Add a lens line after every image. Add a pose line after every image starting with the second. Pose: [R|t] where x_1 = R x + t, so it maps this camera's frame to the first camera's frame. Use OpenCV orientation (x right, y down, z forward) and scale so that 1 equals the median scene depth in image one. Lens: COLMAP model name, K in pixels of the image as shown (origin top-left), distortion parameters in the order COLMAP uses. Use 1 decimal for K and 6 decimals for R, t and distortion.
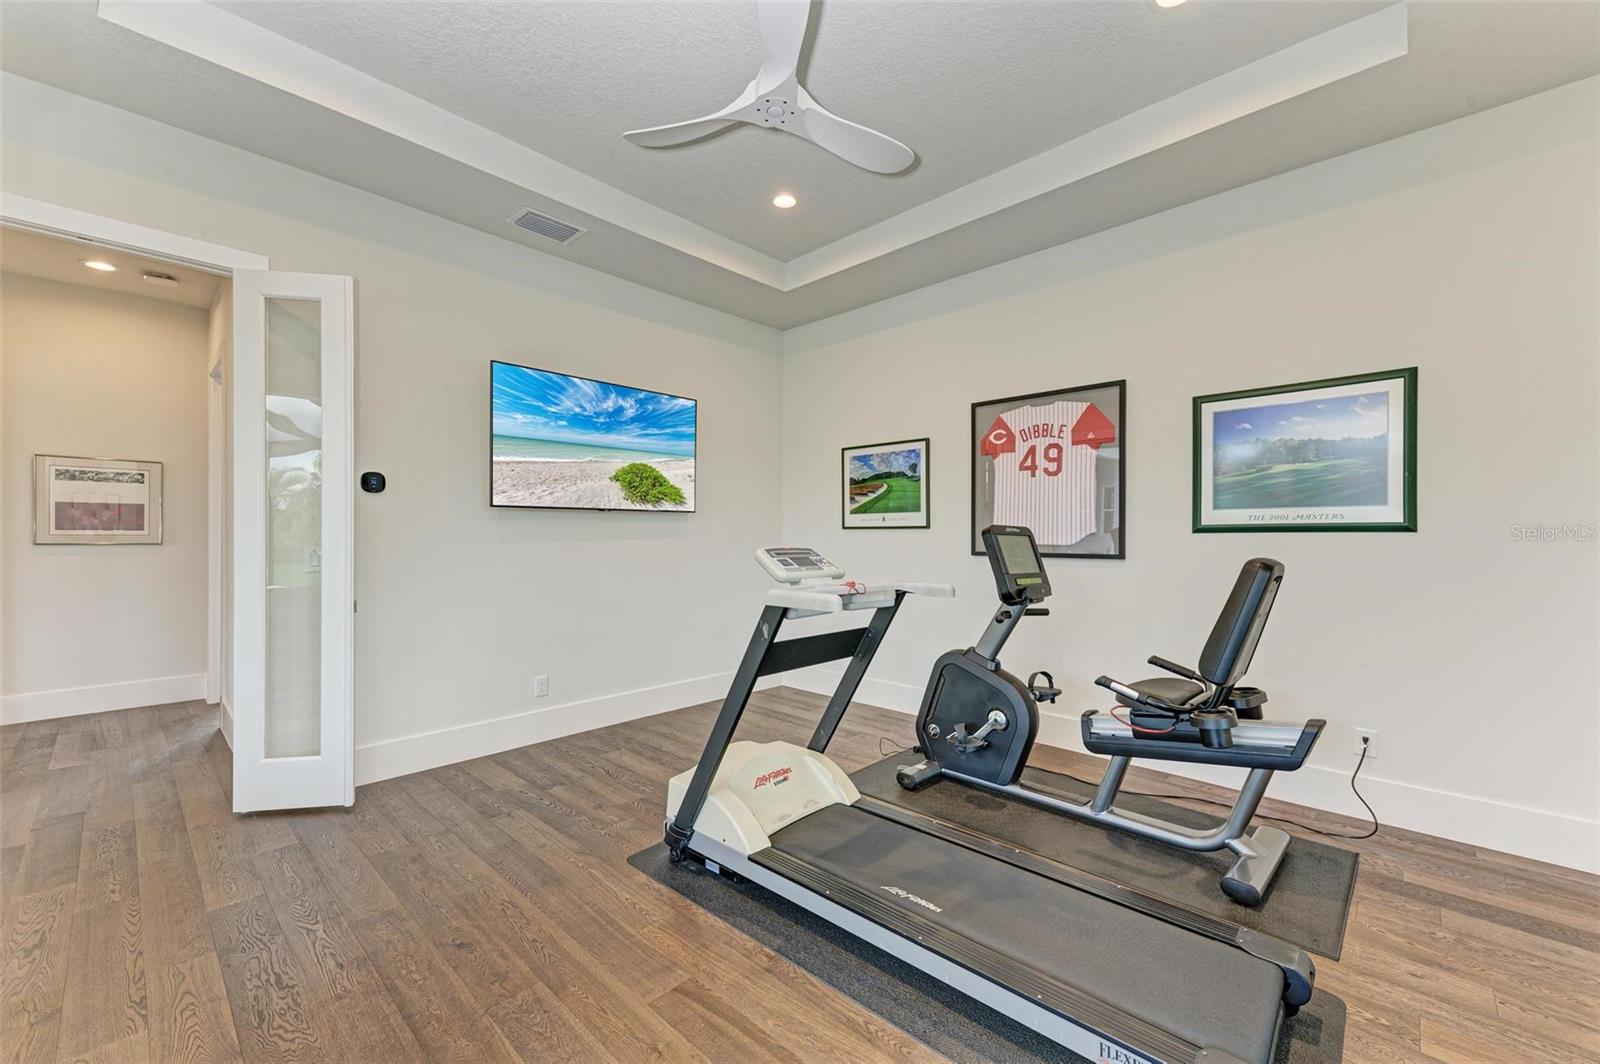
lens RADIAL K [[619.7, 0, 796.1], [0, 619.7, 534.3], [0, 0, 1]] dist [0.008679, -0.000731]
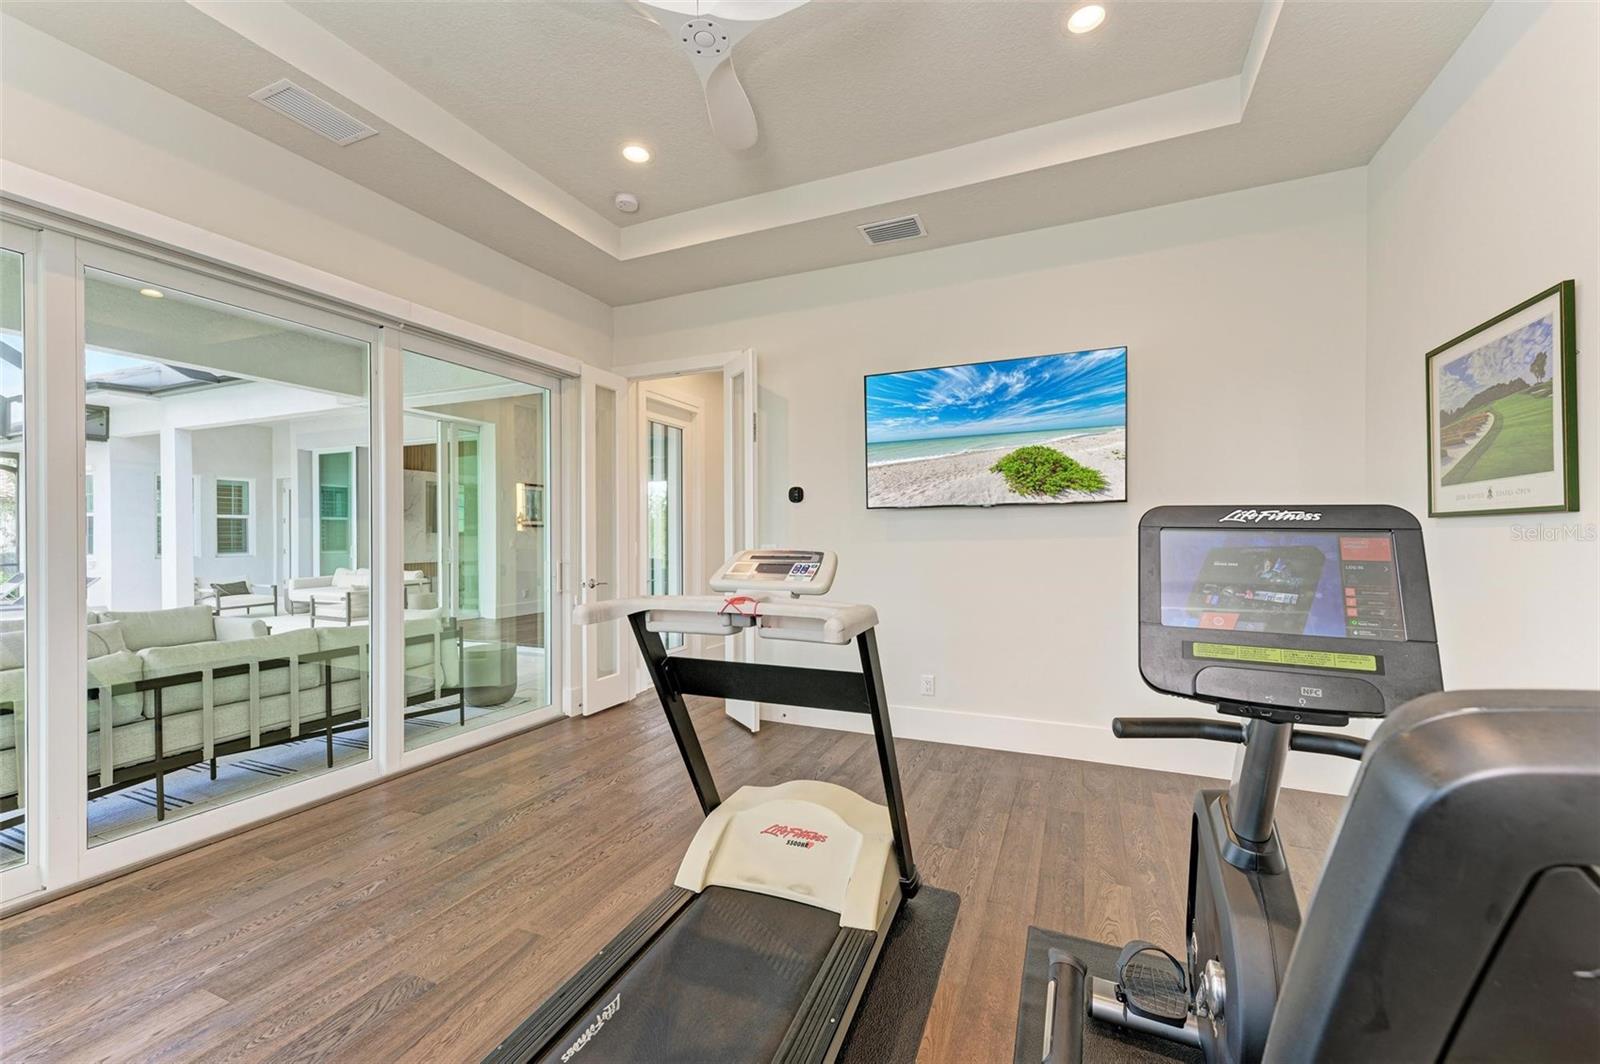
lens RADIAL K [[619.7, 0, 792.0], [0, 619.7, 535.3], [0, 0, 1]] dist [0.008679, -0.000731]
pose [[0.358504, -0.002701, -0.933524, 0.418037], [0.009847, 0.999951, 0.000888, 0.000066], [0.933476, -0.009511, 0.358513, 0.413223]]
